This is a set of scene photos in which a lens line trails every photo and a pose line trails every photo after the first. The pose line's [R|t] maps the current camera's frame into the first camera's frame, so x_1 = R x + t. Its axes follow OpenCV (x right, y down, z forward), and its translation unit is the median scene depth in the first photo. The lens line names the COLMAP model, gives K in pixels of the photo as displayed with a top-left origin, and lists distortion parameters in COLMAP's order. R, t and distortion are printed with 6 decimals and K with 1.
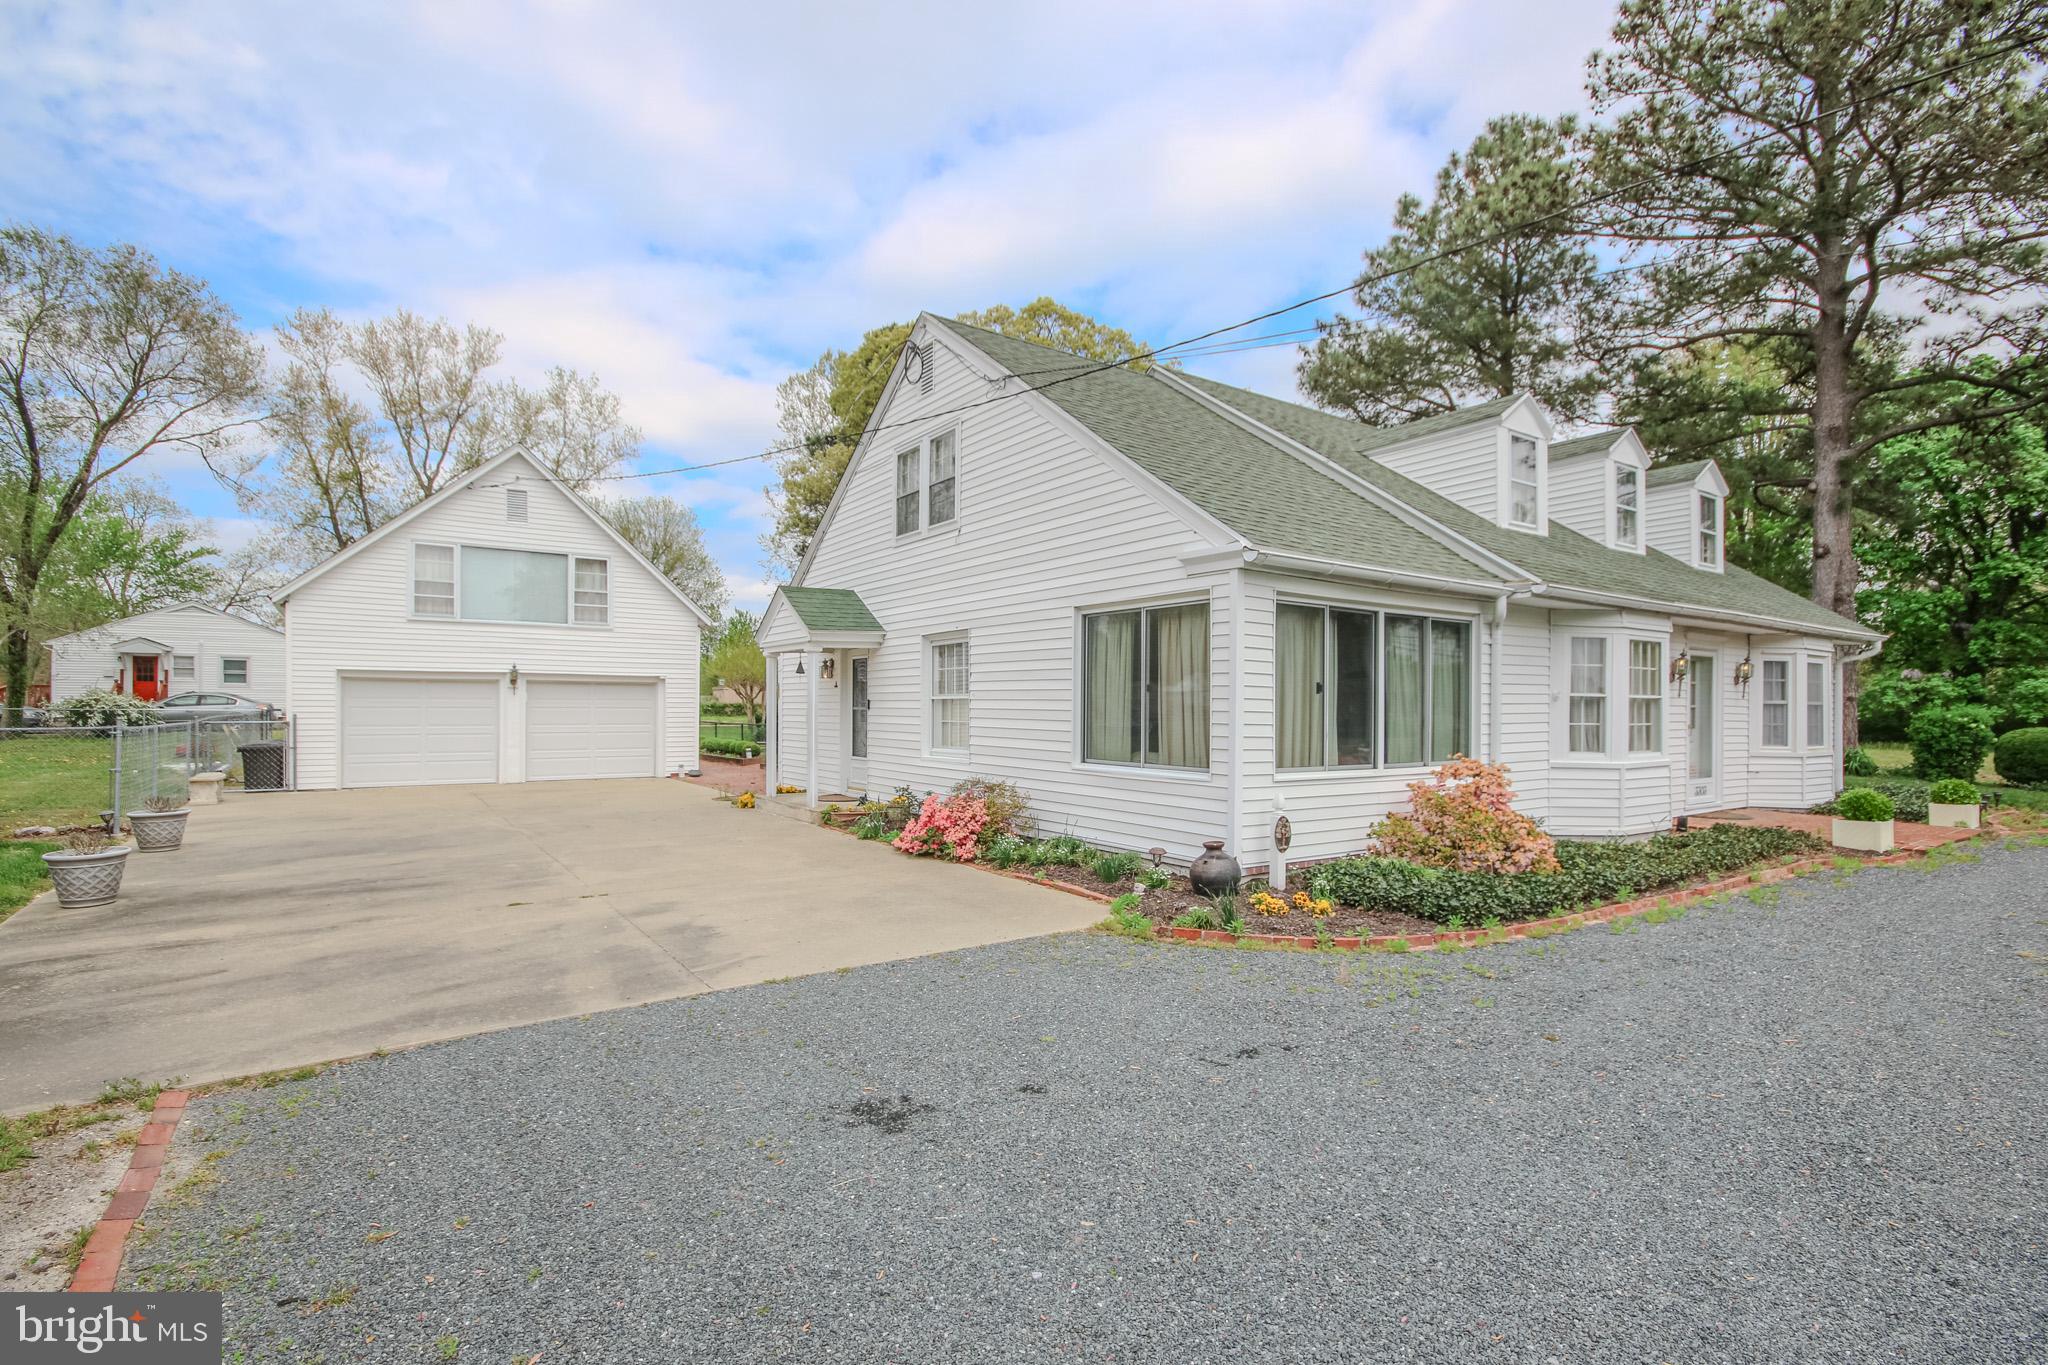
lens RADIAL K [[960.6, 0, 1026.9], [0, 960.6, 688.5], [0, 0, 1]] dist [-0.007545, 0.000734]
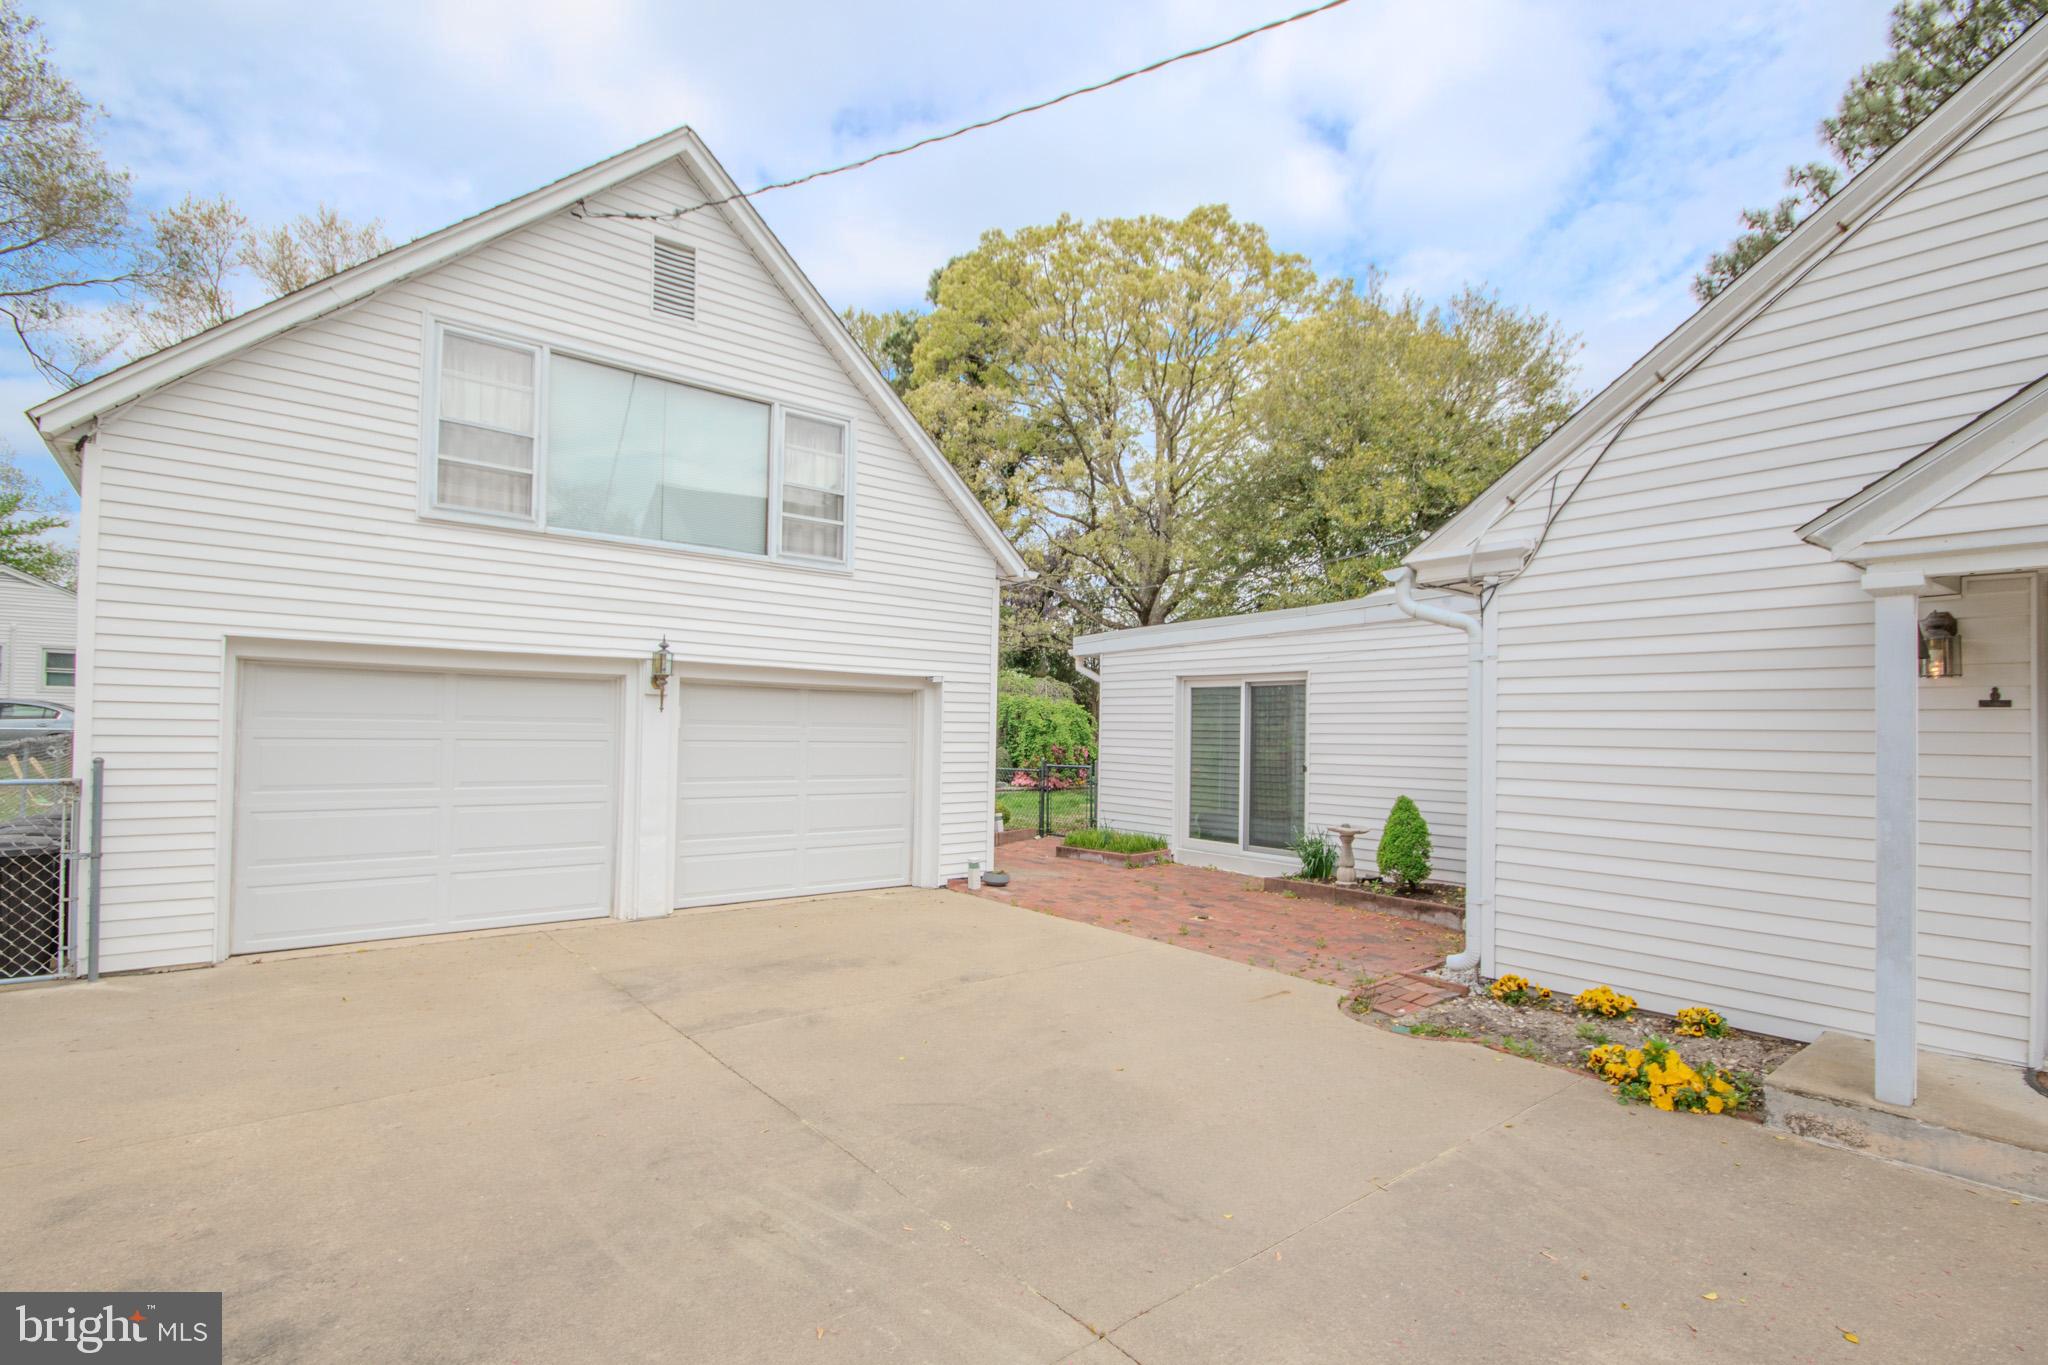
lens RADIAL K [[960.6, 0, 1021.9], [0, 960.6, 692.2], [0, 0, 1]] dist [-0.007545, 0.000734]
pose [[0.998527, 0.012414, 0.052811, -0.360864], [-0.011454, 0.999764, -0.018436, 0.003480], [-0.053027, 0.017804, 0.998434, 0.513466]]
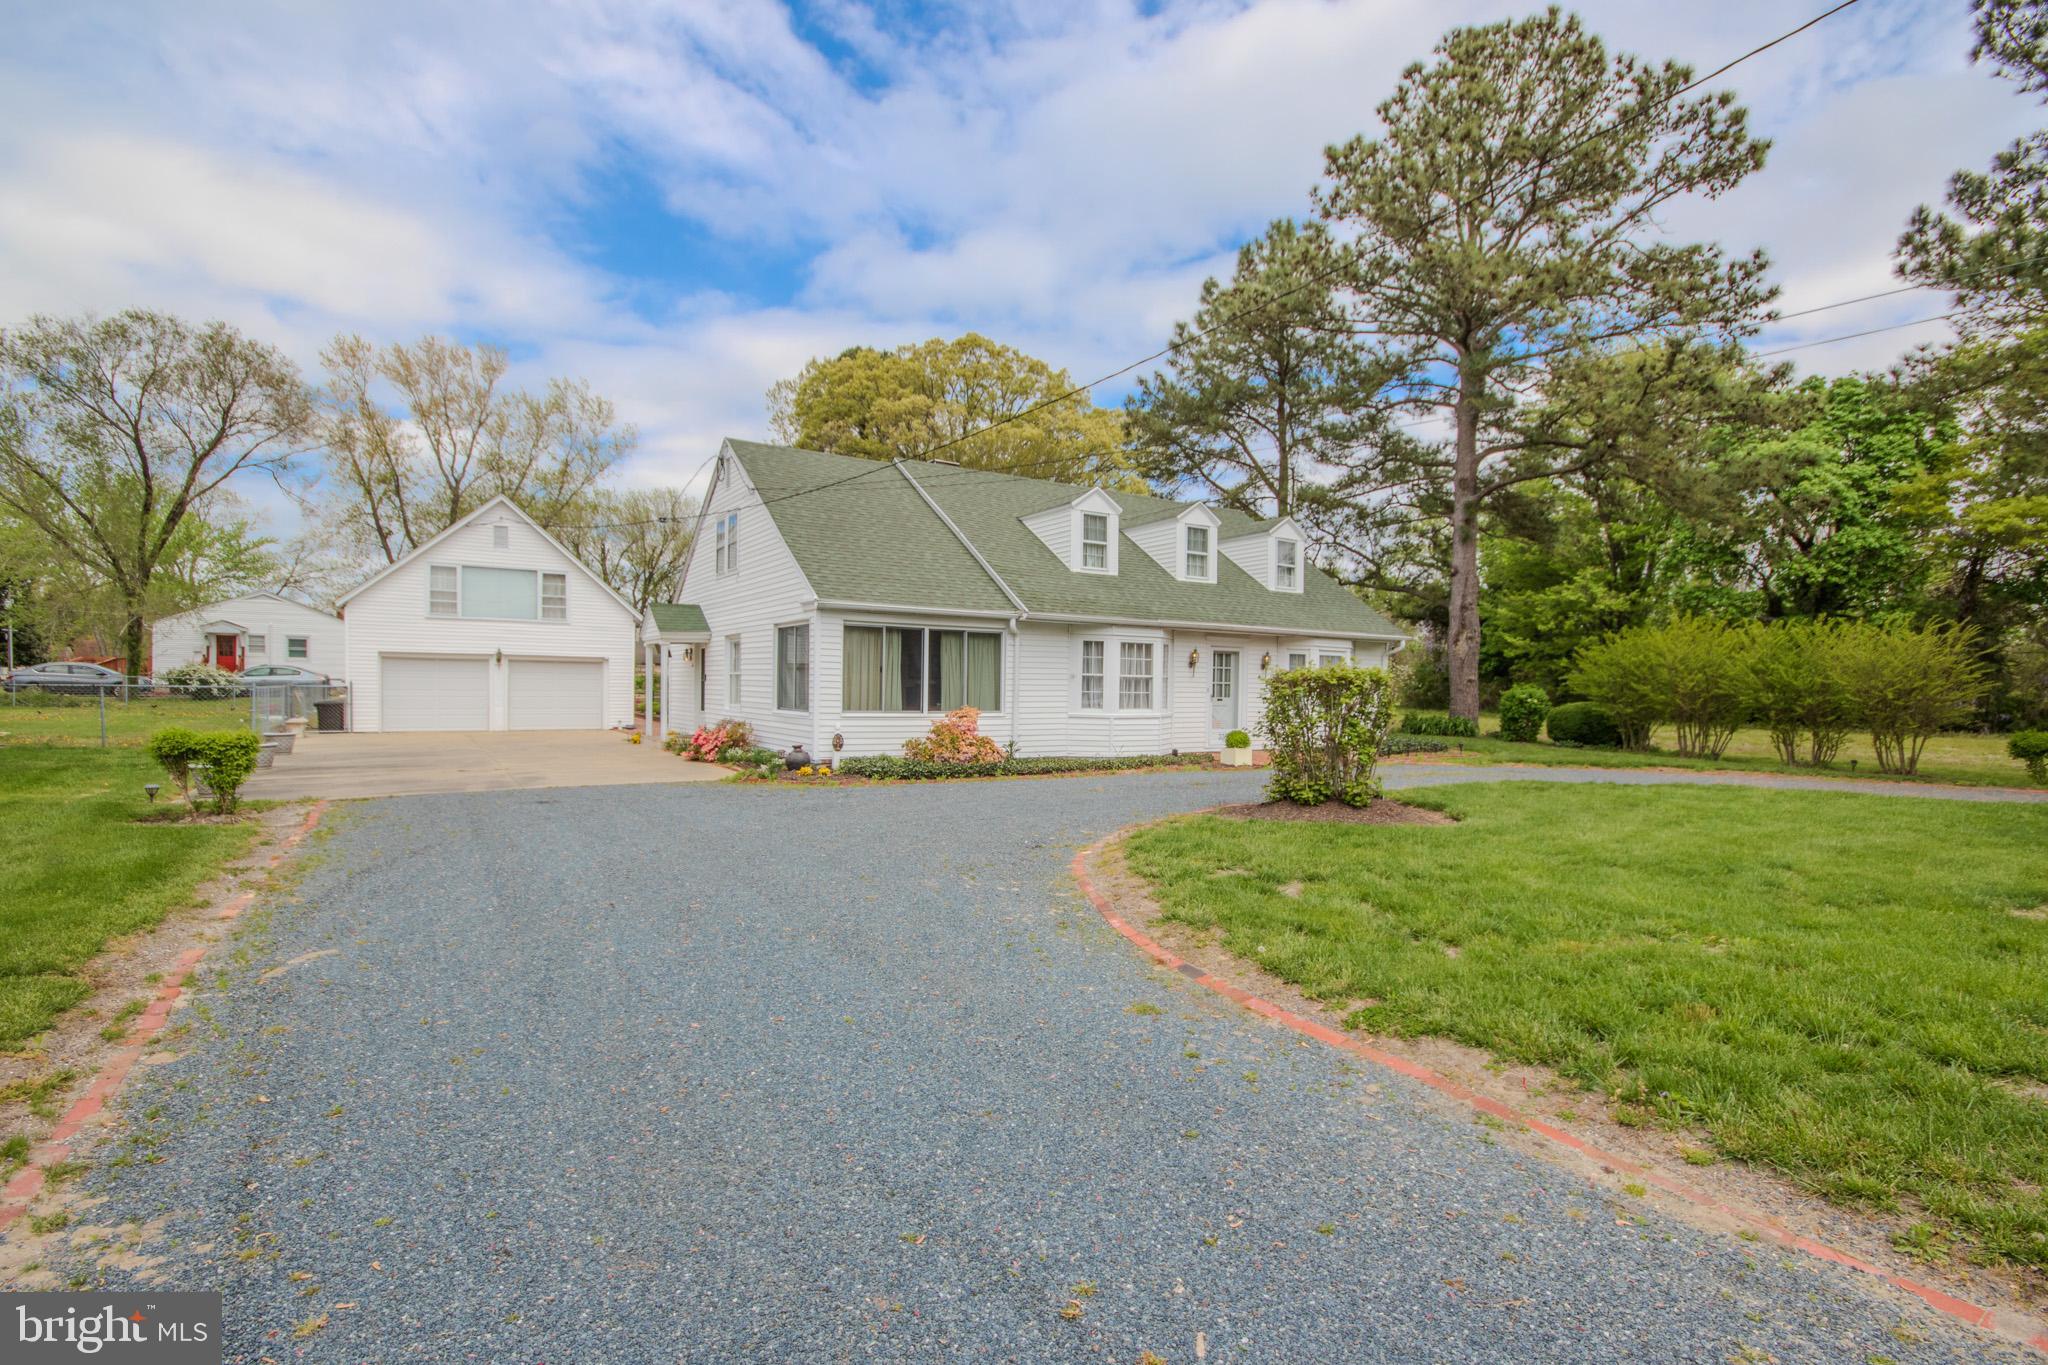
lens RADIAL K [[960.6, 0, 1014.8], [0, 960.6, 696.1], [0, 0, 1]] dist [-0.007545, 0.000734]
pose [[0.999195, 0.009141, -0.039065, 0.267054], [-0.007940, 0.999494, 0.030788, -0.003667], [0.039326, -0.030453, 0.998762, -0.368745]]
